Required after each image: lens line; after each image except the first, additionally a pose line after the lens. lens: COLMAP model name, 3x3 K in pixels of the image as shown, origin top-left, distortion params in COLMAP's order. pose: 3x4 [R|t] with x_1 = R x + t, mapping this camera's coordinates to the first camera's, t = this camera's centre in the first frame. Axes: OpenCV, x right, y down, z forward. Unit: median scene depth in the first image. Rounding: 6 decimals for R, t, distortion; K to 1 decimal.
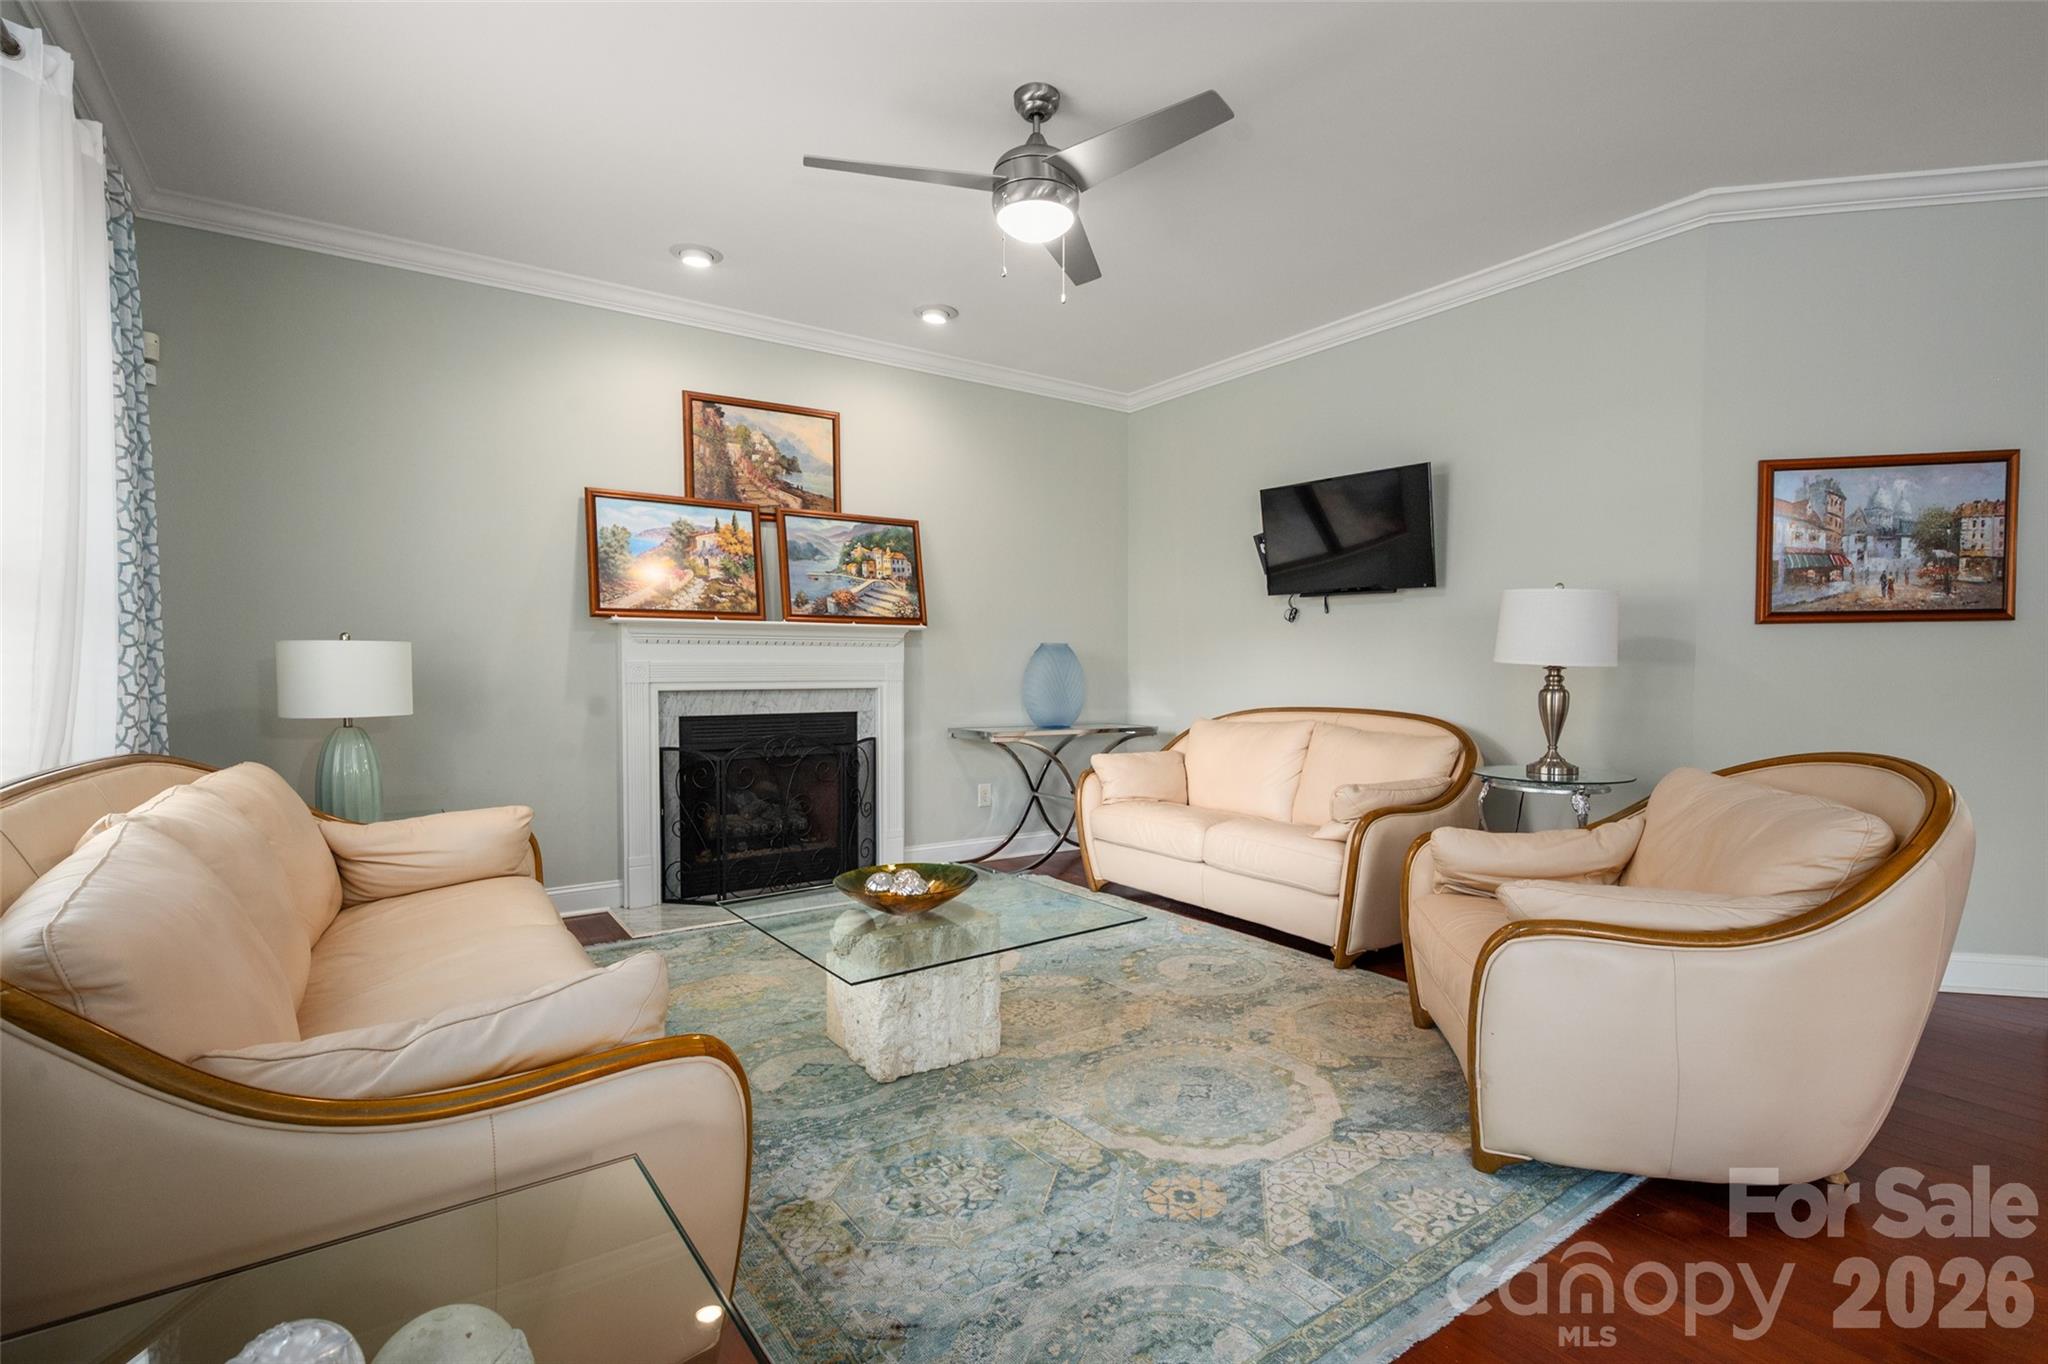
lens RADIAL K [[950.4, 0, 1033.0], [0, 950.4, 690.0], [0, 0, 1]] dist [0.001711, 0.000705]
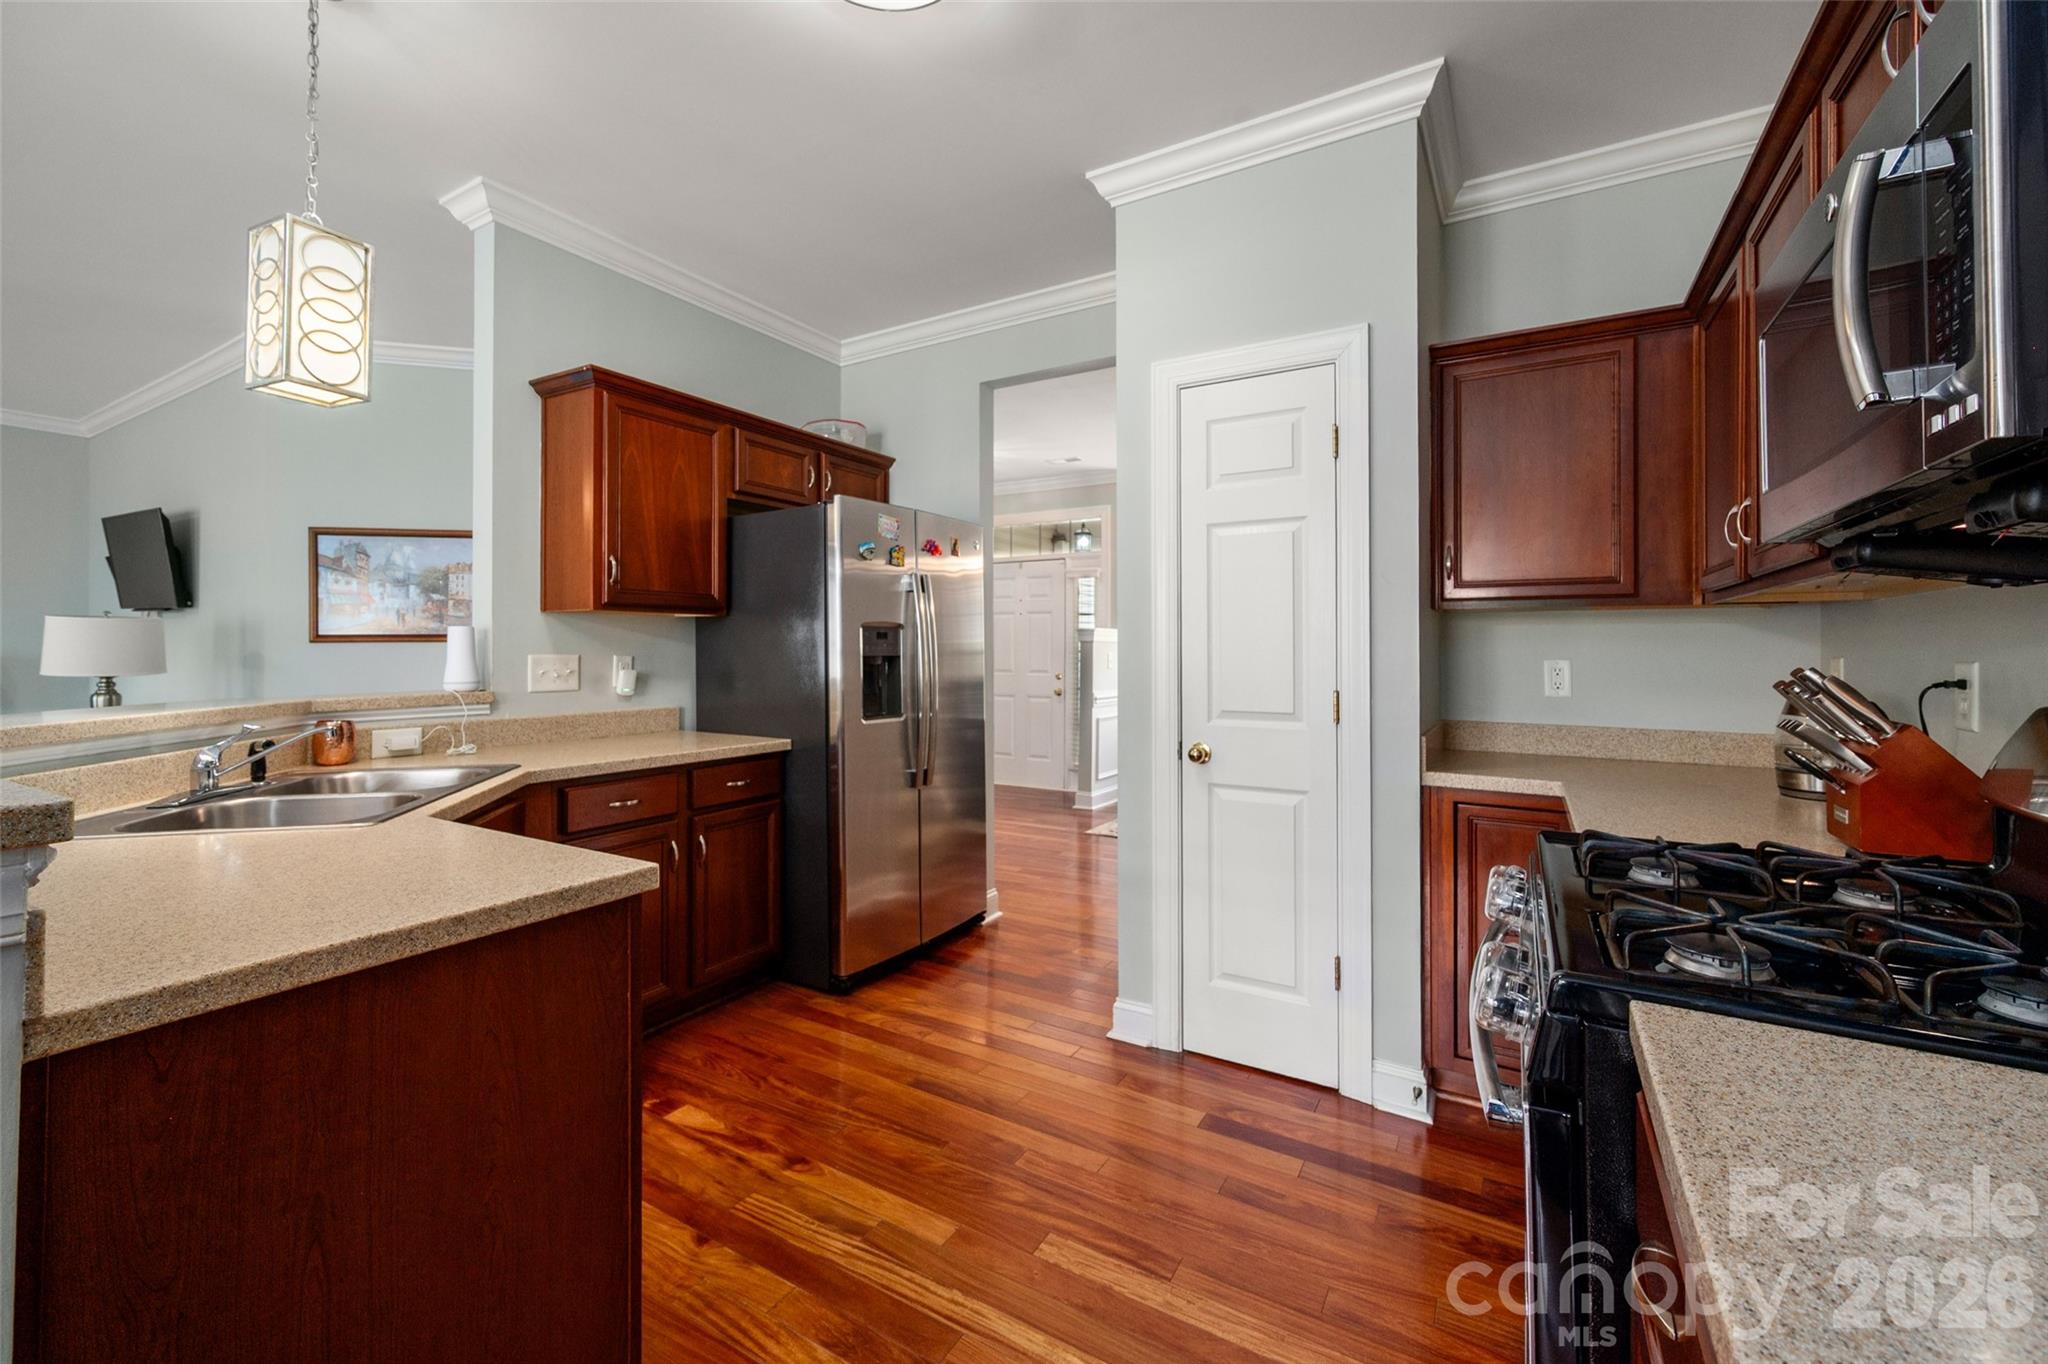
lens RADIAL K [[822.4, 0, 1038.9], [0, 822.4, 642.7], [0, 0, 1]] dist [0.002501, 0.000632]
pose [[0.911970, 0.004716, 0.410230, 0.945275], [0.011160, 0.999279, -0.036298, -0.010763], [-0.410106, 0.037681, 0.911259, -0.409263]]
